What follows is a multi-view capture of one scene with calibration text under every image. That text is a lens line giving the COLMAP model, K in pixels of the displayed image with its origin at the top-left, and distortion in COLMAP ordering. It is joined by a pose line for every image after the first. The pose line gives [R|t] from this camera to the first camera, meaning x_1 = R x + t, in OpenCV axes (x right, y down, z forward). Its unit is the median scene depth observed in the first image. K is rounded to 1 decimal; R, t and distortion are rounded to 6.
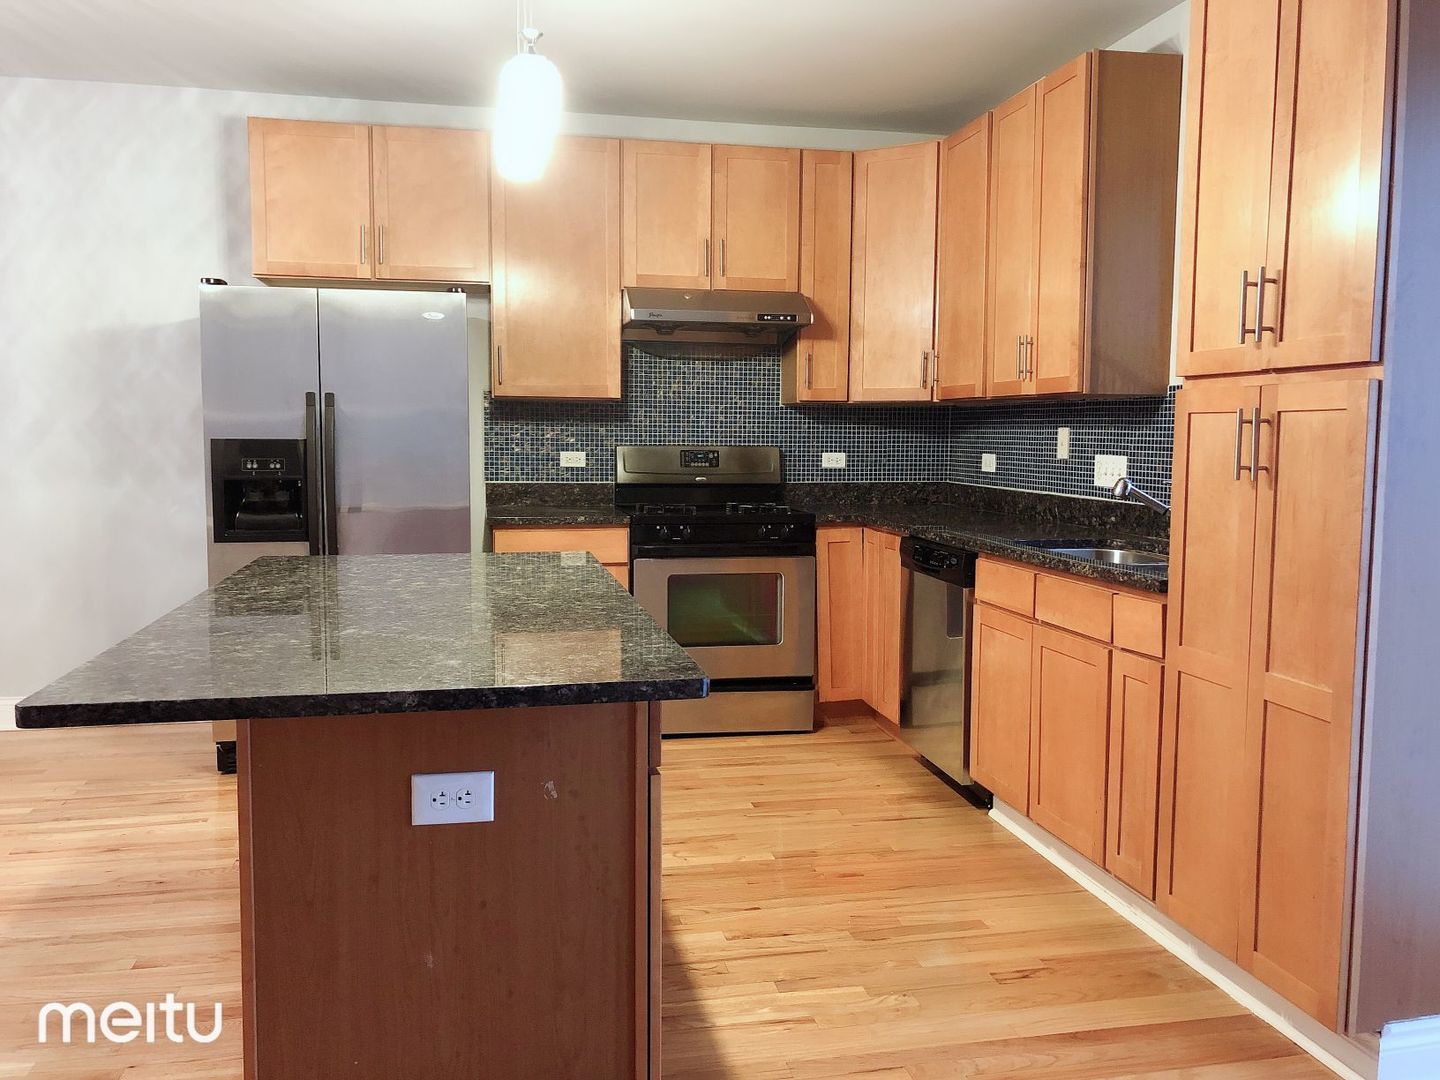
lens RADIAL K [[1171.5, 0, 725.7], [0, 1171.5, 530.8], [0, 0, 1]] dist [0.042169, -0.042577]
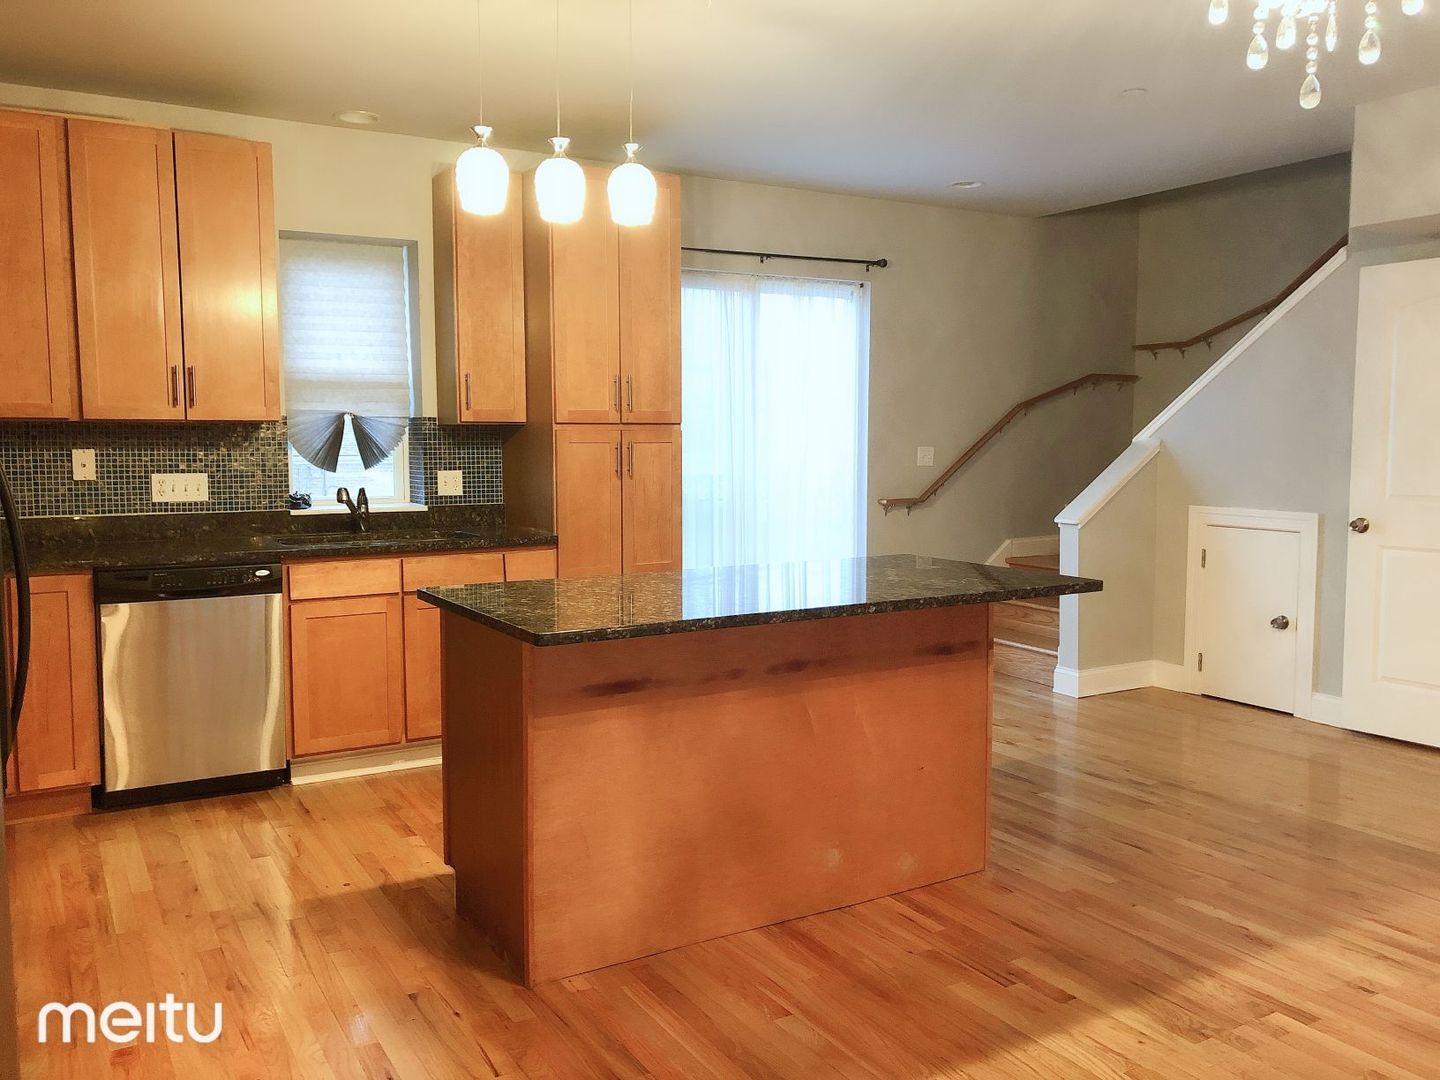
lens RADIAL K [[1171.5, 0, 723.5], [0, 1171.5, 528.8], [0, 0, 1]] dist [0.042169, -0.042577]
pose [[-0.325288, -0.083312, 0.941938, -0.919002], [0.078763, 0.990263, 0.114786, -0.101111], [-0.942329, 0.111528, -0.315559, 0.877722]]
